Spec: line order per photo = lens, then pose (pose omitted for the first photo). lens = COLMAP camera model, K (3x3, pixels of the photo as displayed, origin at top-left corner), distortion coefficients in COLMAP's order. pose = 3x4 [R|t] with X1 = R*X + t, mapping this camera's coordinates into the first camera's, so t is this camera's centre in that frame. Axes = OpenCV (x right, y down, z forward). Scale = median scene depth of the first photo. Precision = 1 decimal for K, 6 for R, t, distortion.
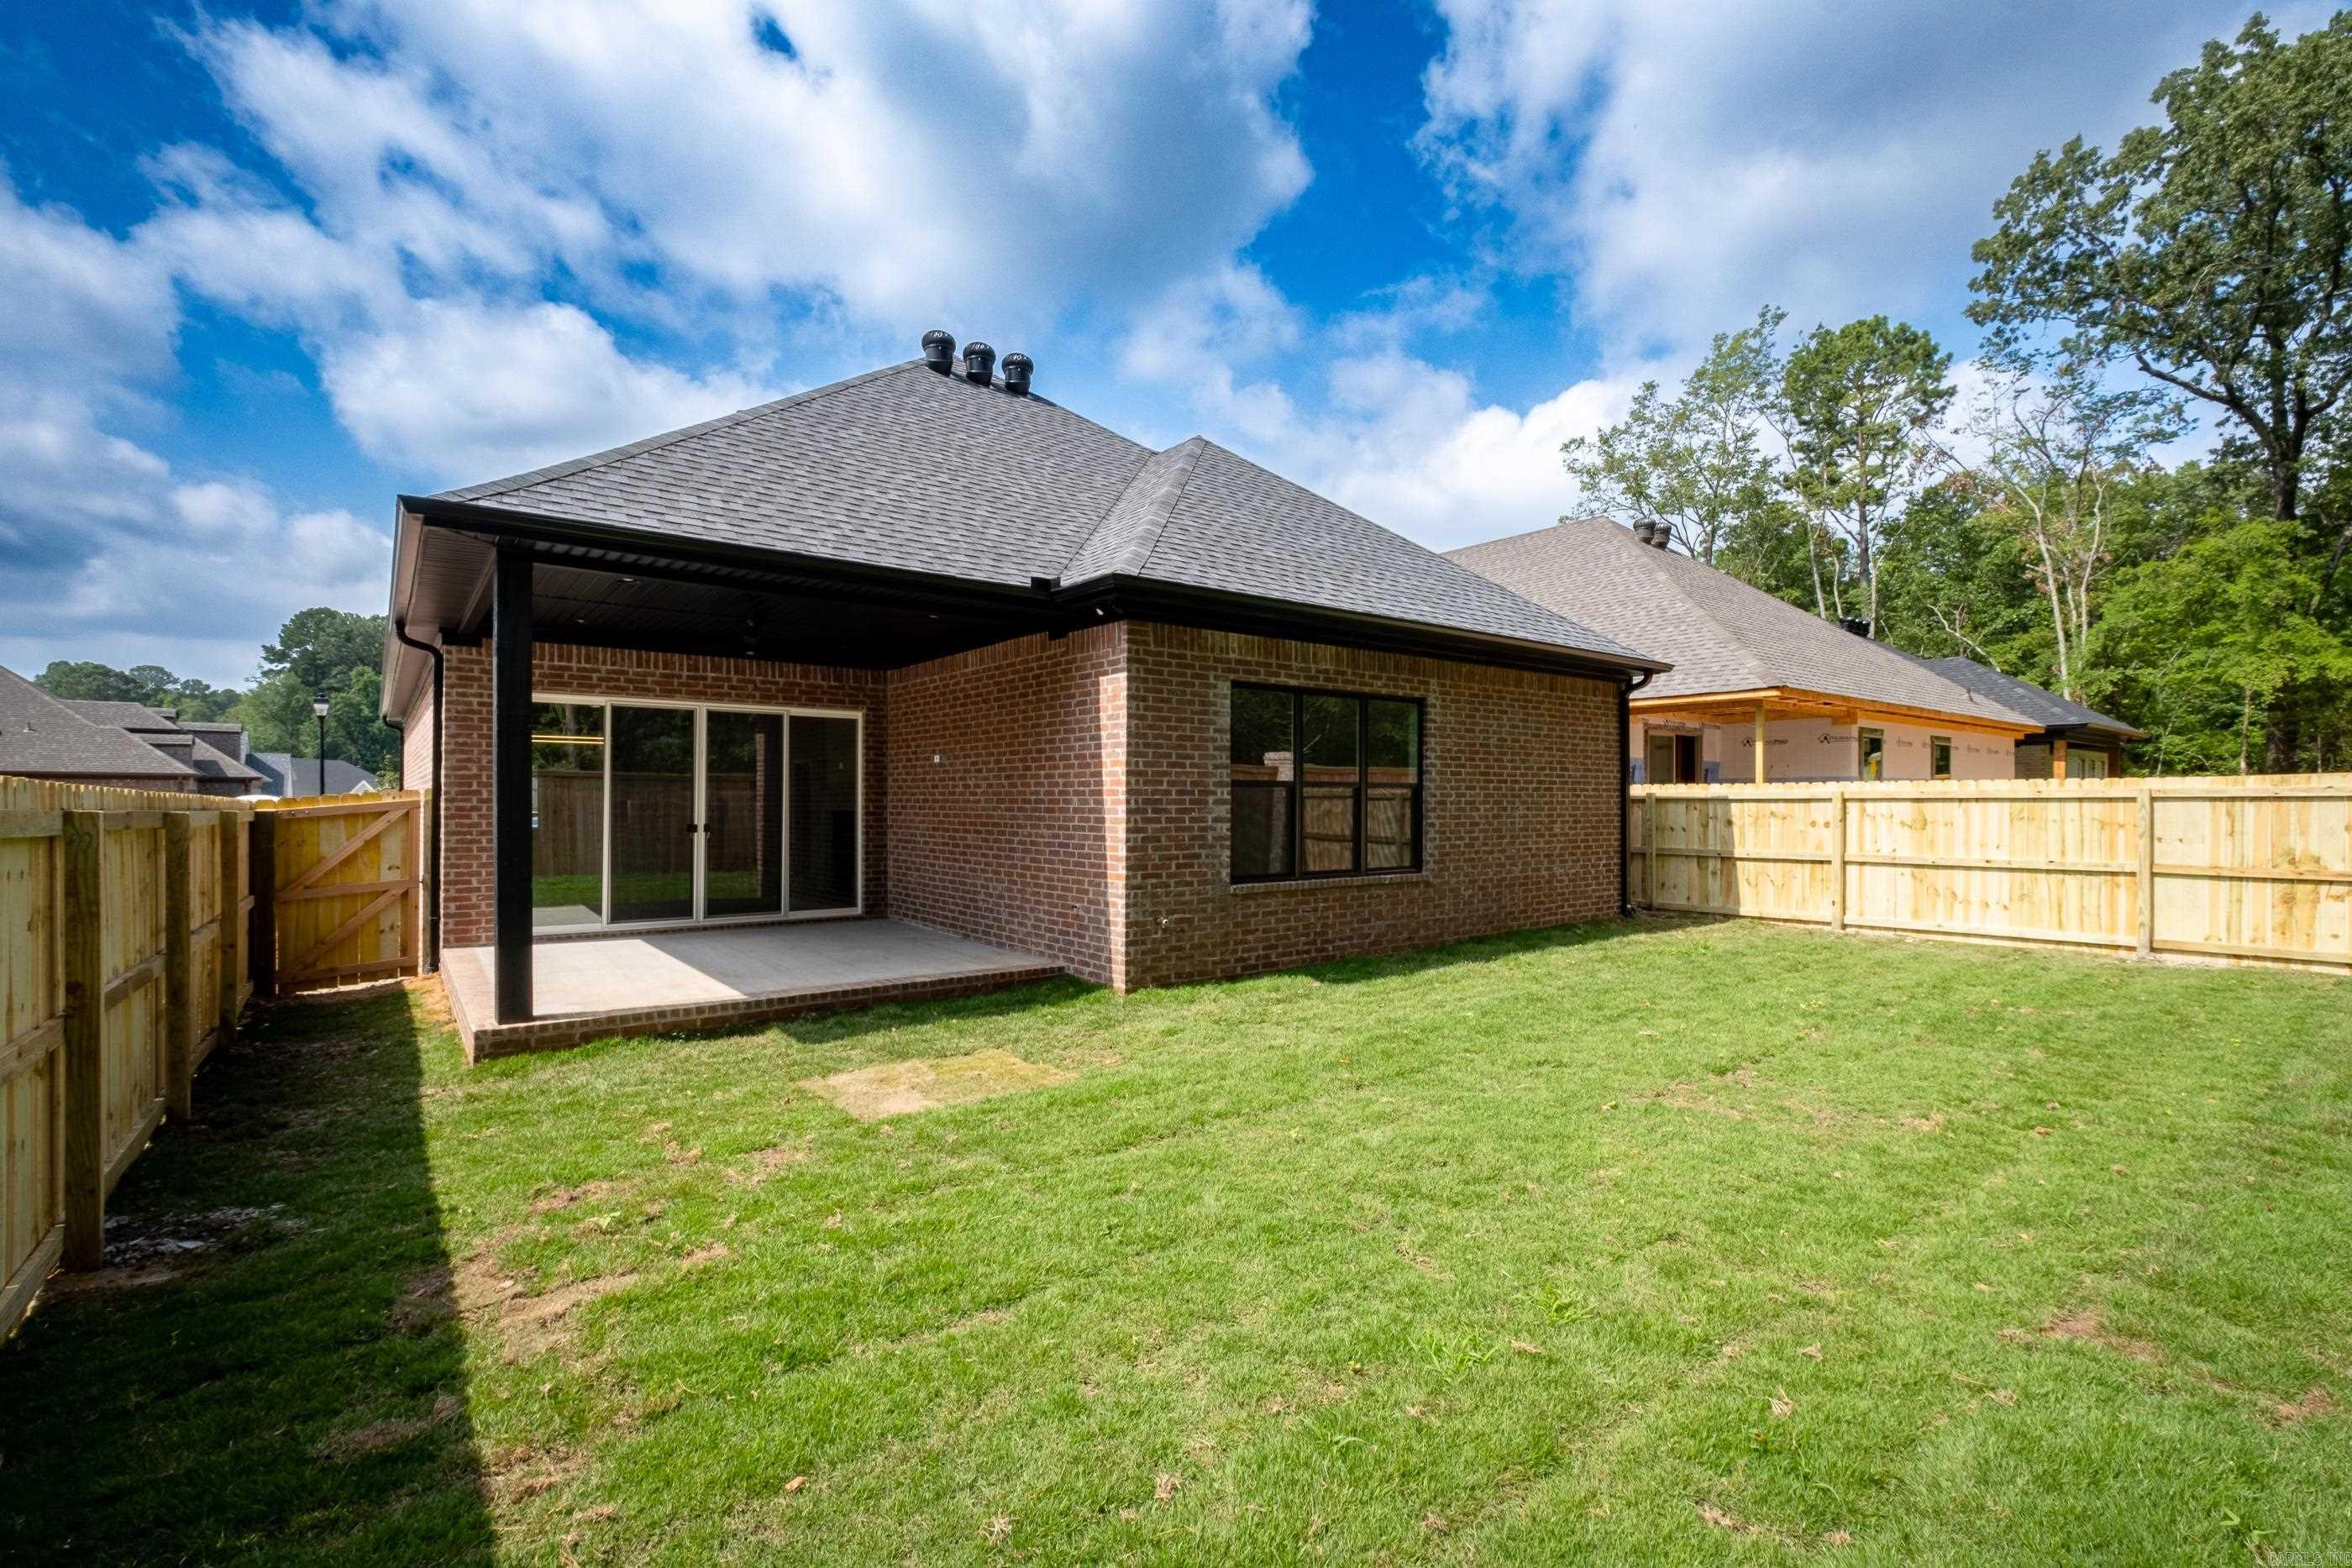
lens RADIAL K [[1056.0, 0, 1153.8], [0, 1056.0, 810.5], [0, 0, 1]] dist [-0.006586, 0.000506]
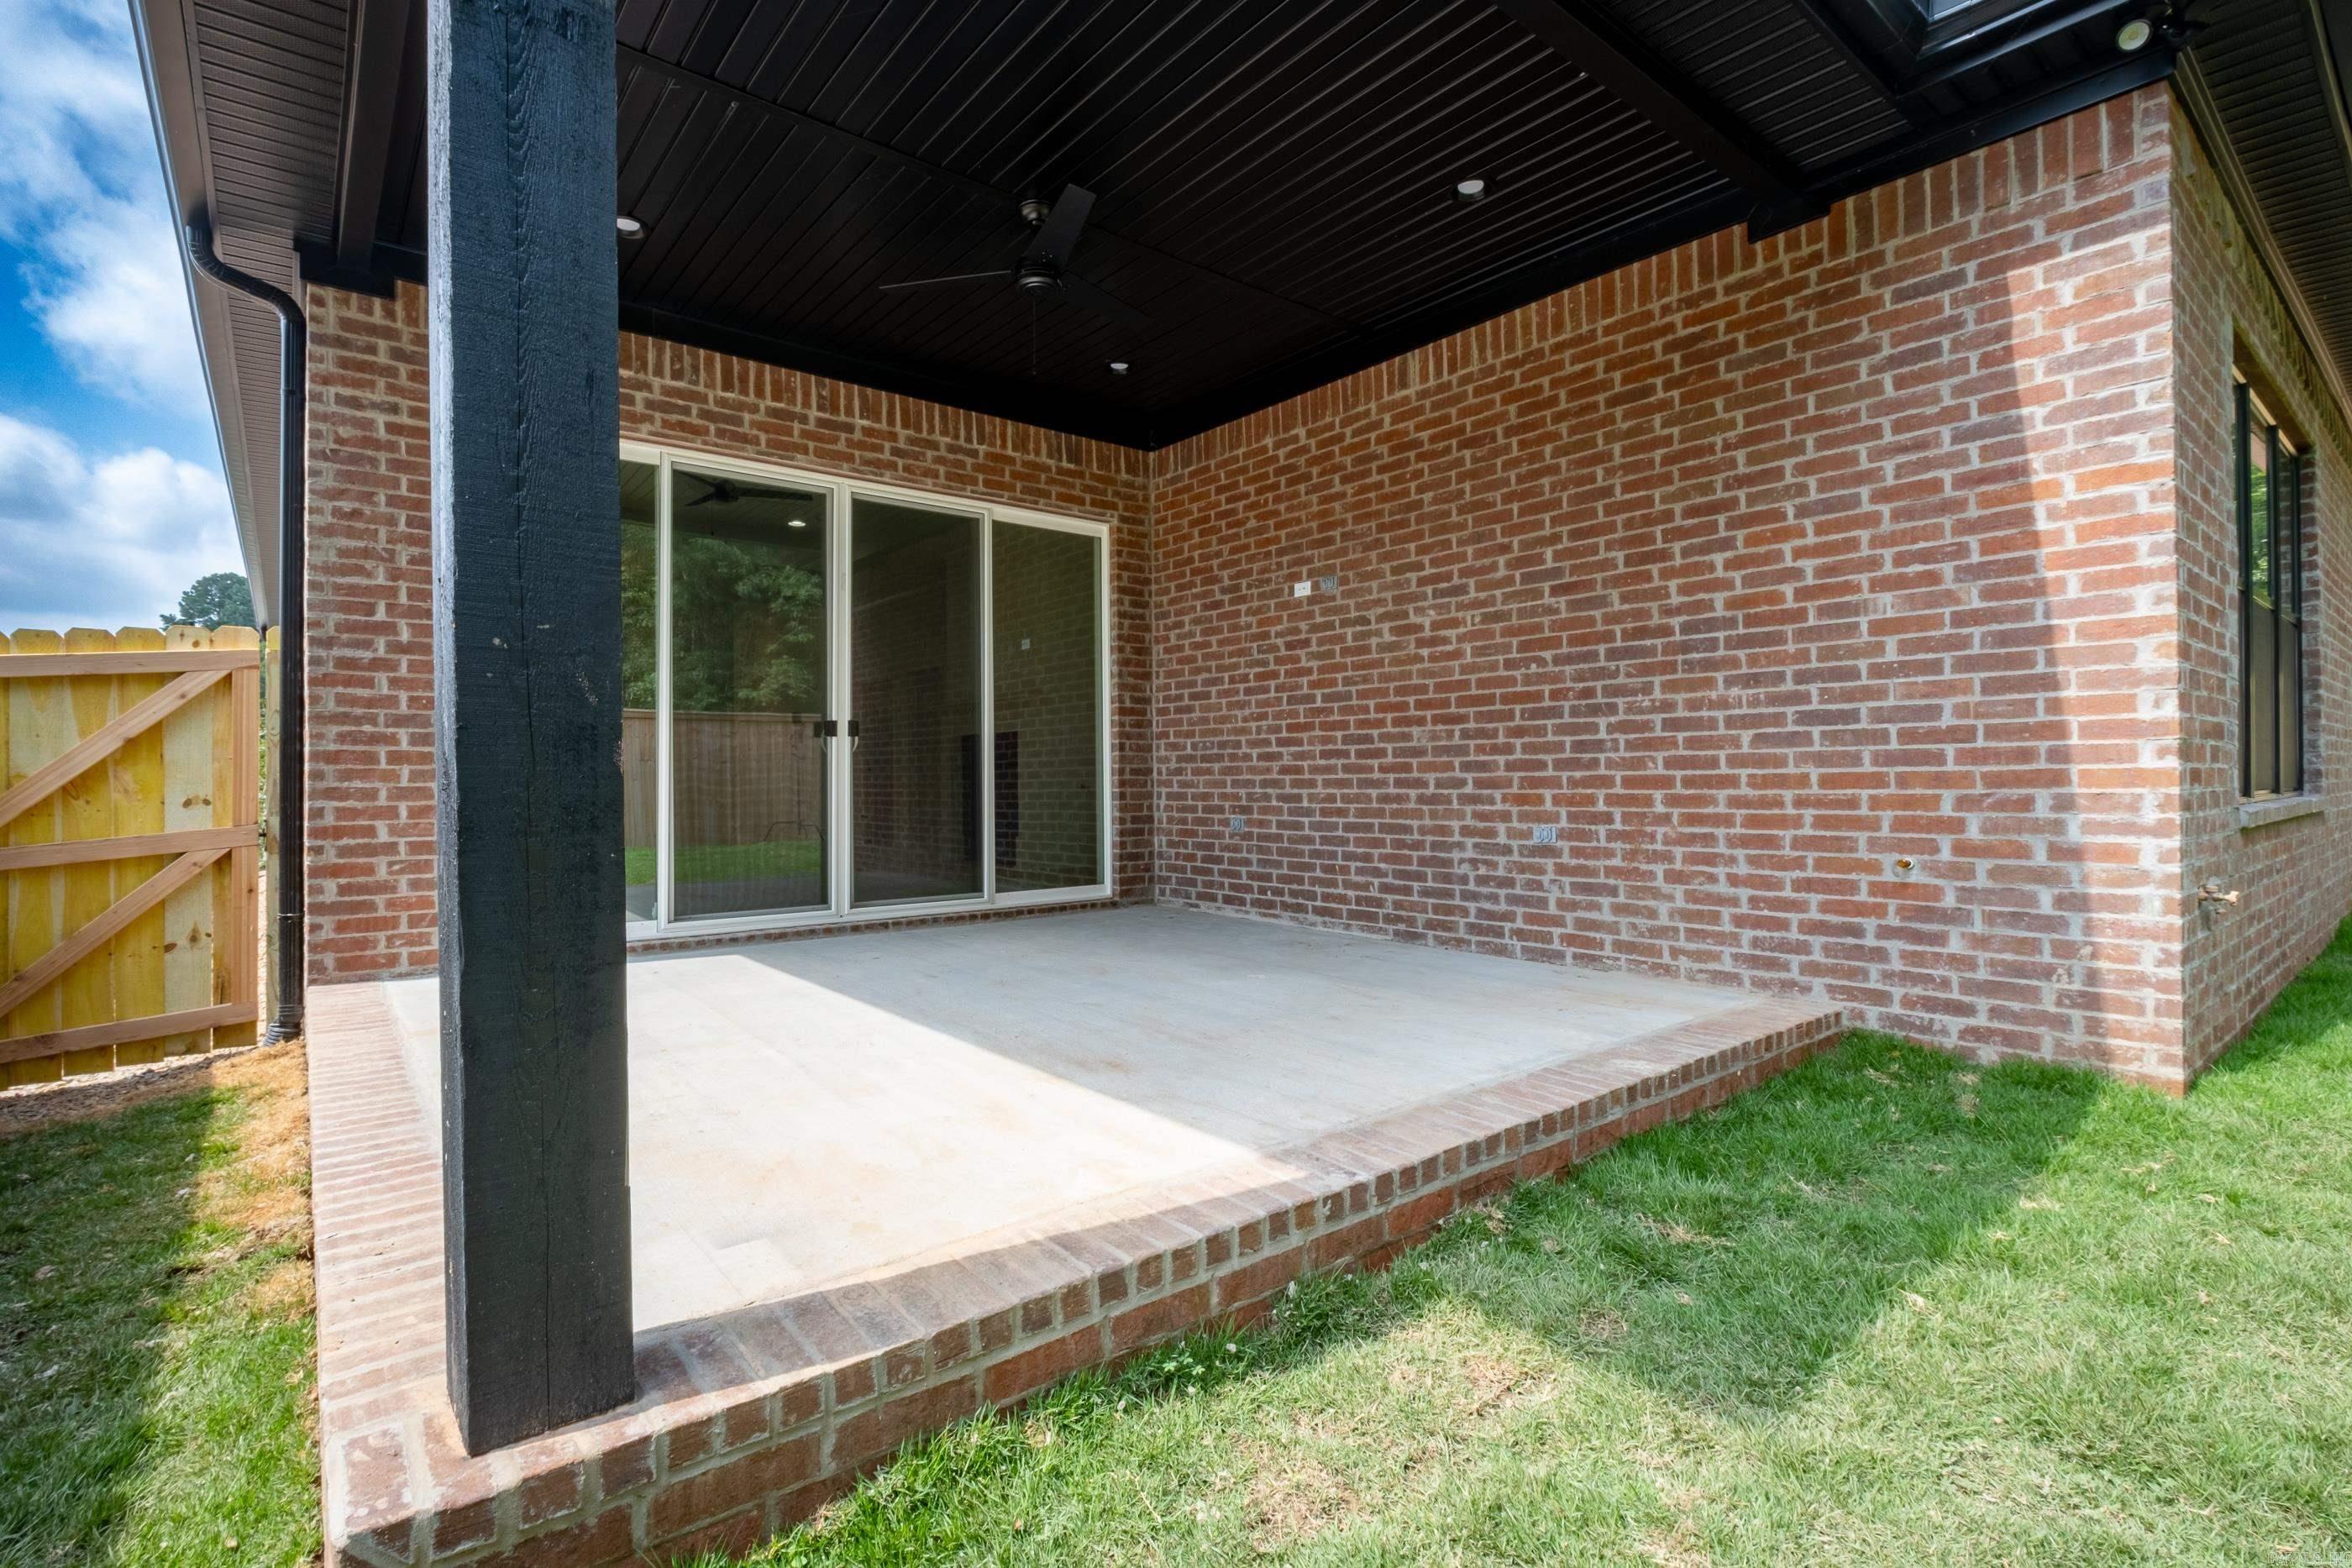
lens RADIAL K [[1146.0, 0, 1172.2], [0, 1146.0, 781.6], [0, 0, 1]] dist [-0.008166, 0.000232]
pose [[0.999694, -0.011385, 0.021949, -0.326849], [0.011465, 0.999928, -0.003513, 0.052724], [-0.021908, 0.003764, 0.999753, 0.518201]]
